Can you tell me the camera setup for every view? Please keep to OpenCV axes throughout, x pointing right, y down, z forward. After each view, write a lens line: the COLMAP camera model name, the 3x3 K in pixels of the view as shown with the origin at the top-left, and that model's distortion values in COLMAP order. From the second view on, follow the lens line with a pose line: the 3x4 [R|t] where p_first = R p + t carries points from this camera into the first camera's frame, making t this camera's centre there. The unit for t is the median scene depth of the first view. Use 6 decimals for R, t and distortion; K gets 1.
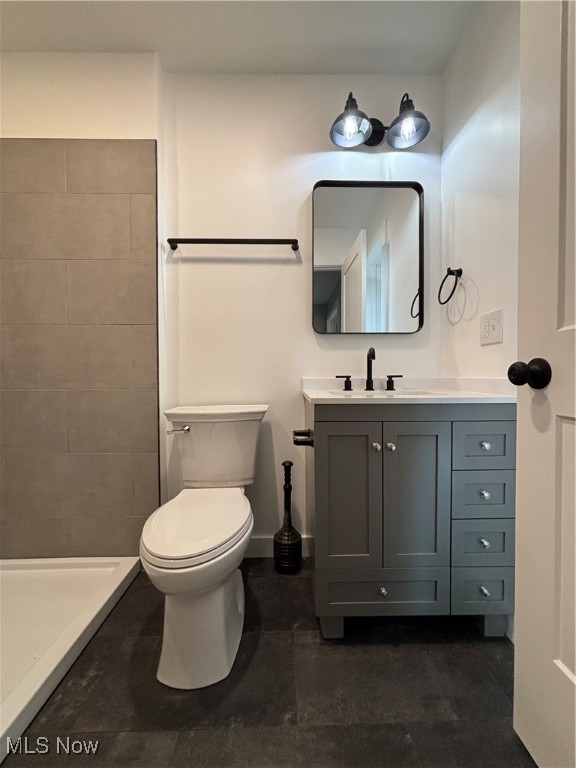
lens RADIAL K [[311.3, 0, 287.8], [0, 311.3, 383.5], [0, 0, 1]] dist [-0.004996, 0.003224]
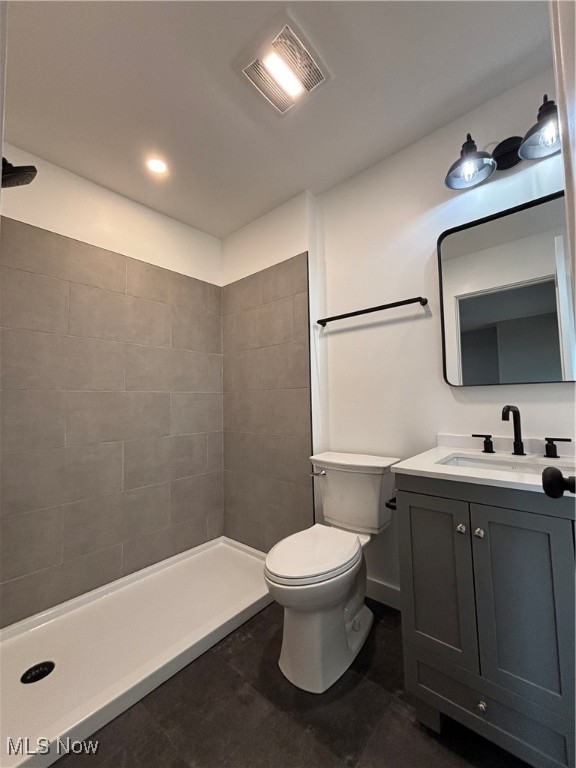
lens RADIAL K [[311.3, 0, 288.8], [0, 311.3, 382.6], [0, 0, 1]] dist [-0.004996, 0.003224]
pose [[0.742120, -0.052857, -0.668179, 0.388484], [0.004431, 0.997251, -0.073967, -0.115328], [0.670252, 0.051932, 0.740314, -0.026417]]
